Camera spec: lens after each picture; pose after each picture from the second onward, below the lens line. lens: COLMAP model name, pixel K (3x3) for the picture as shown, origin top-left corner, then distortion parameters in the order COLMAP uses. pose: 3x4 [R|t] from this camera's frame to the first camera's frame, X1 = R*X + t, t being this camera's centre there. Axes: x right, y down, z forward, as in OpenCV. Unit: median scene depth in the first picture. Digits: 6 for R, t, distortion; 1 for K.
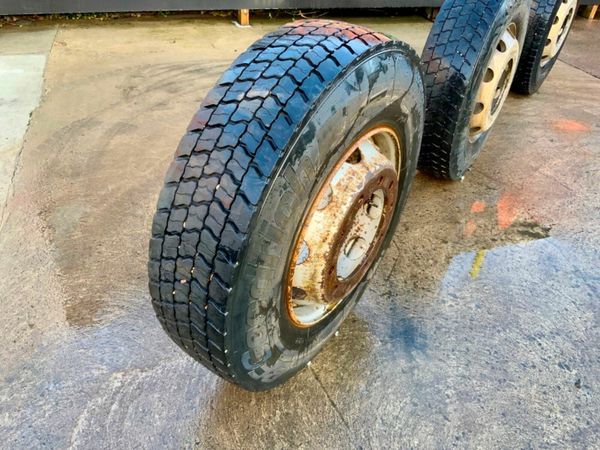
lens RADIAL K [[495.6, 0, 302.3], [0, 495.6, 228.3], [0, 0, 1]] dist [0.045591, -0.096448]
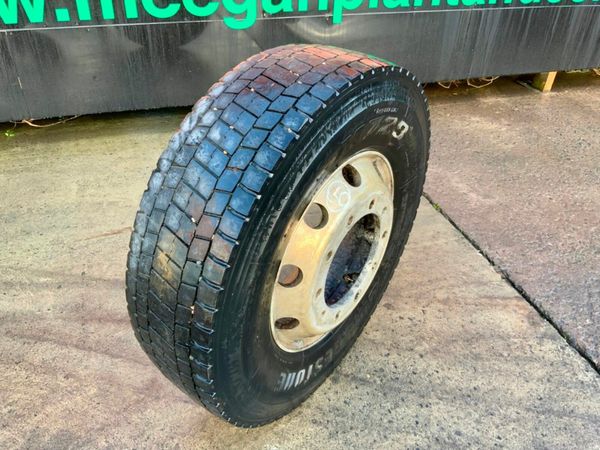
lens RADIAL K [[495.6, 0, 299.6], [0, 495.6, 223.8], [0, 0, 1]] dist [0.045591, -0.096448]
pose [[0.999422, -0.018854, -0.028302, 0.488107], [0.017865, 0.999234, -0.034810, -0.411929], [0.028936, 0.034284, 0.998993, 0.619518]]
